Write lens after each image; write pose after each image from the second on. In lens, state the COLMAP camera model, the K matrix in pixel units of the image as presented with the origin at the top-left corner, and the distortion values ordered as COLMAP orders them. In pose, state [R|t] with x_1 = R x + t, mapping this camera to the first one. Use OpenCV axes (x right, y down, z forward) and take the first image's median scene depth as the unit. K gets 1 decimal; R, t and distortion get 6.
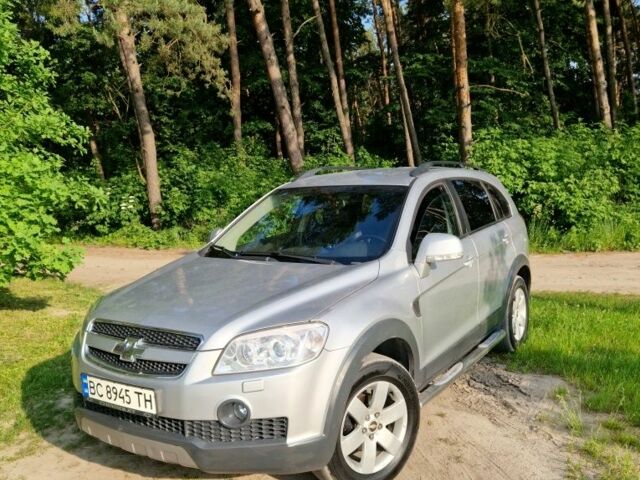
lens RADIAL K [[580.0, 0, 321.7], [0, 580.0, 254.3], [0, 0, 1]] dist [0.060257, 0.000000]
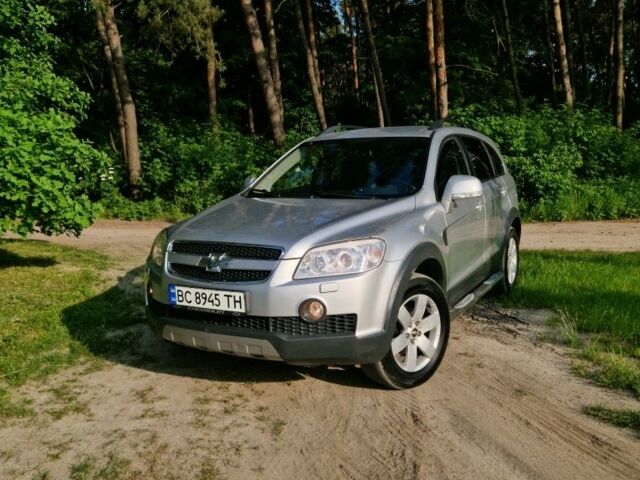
lens RADIAL K [[580.0, 0, 323.9], [0, 580.0, 239.6], [0, 0, 1]] dist [0.060257, 0.000000]
pose [[0.997309, 0.003599, 0.073228, -0.115148], [-0.003807, 0.999989, 0.002714, 0.066748], [-0.073217, -0.002986, 0.997312, -0.100333]]
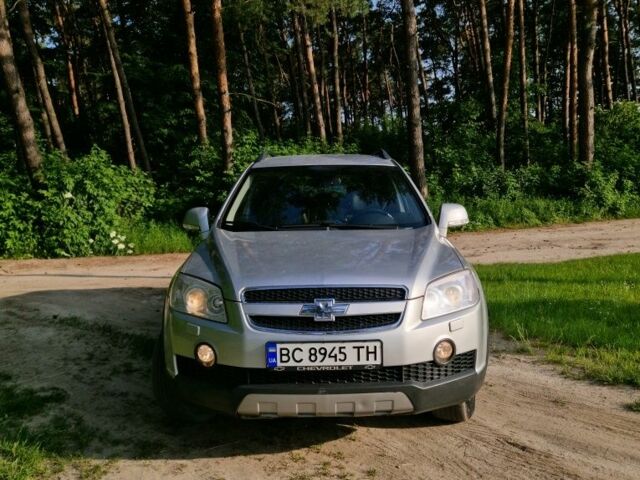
lens RADIAL K [[580.0, 0, 323.6], [0, 580.0, 242.6], [0, 0, 1]] dist [0.060257, 0.000000]
pose [[0.836106, -0.034535, 0.547480, -0.505341], [0.055611, 0.998211, -0.021961, 0.041622], [-0.545742, 0.048808, 0.836531, 0.101689]]
